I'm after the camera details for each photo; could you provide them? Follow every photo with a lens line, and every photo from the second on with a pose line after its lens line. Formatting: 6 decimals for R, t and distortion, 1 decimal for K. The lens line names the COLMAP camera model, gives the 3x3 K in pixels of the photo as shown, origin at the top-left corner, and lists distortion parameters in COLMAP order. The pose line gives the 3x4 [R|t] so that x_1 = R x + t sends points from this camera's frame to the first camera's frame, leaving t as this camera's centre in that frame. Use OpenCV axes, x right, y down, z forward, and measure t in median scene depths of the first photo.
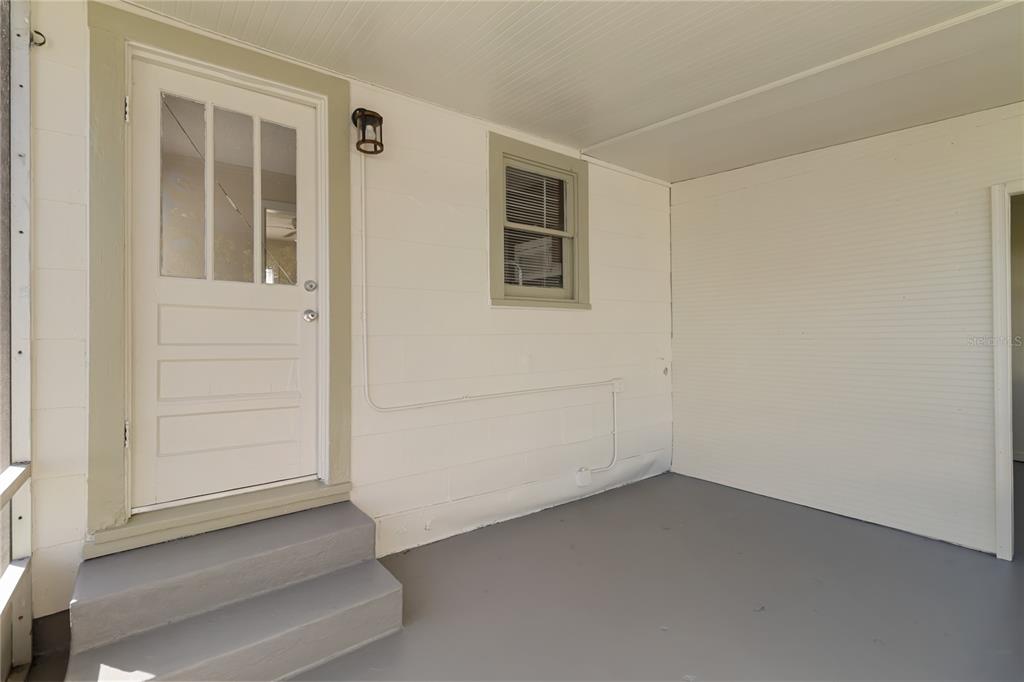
lens RADIAL K [[473.7, 0, 510.7], [0, 473.7, 331.5], [0, 0, 1]] dist [0.001724, 0.000214]
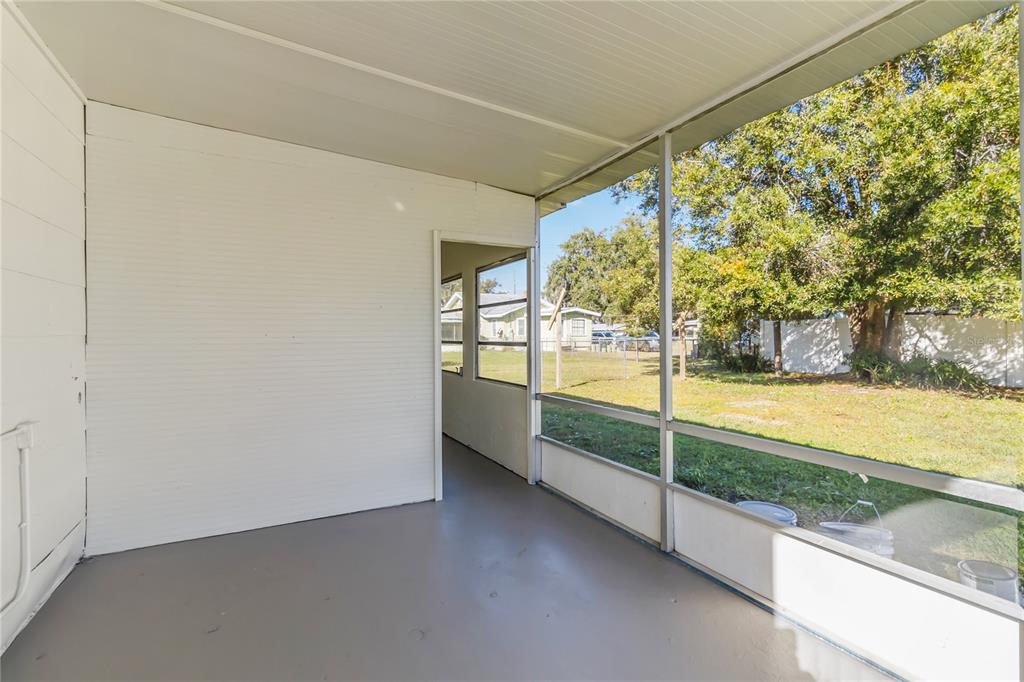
lens RADIAL K [[473.7, 0, 510.7], [0, 473.7, 331.5], [0, 0, 1]] dist [0.001724, 0.000214]
pose [[0.183718, 0.015694, 0.982854, -0.202387], [-0.004441, 0.999876, -0.015135, 0.004137], [-0.982969, -0.001584, 0.183765, 0.375646]]
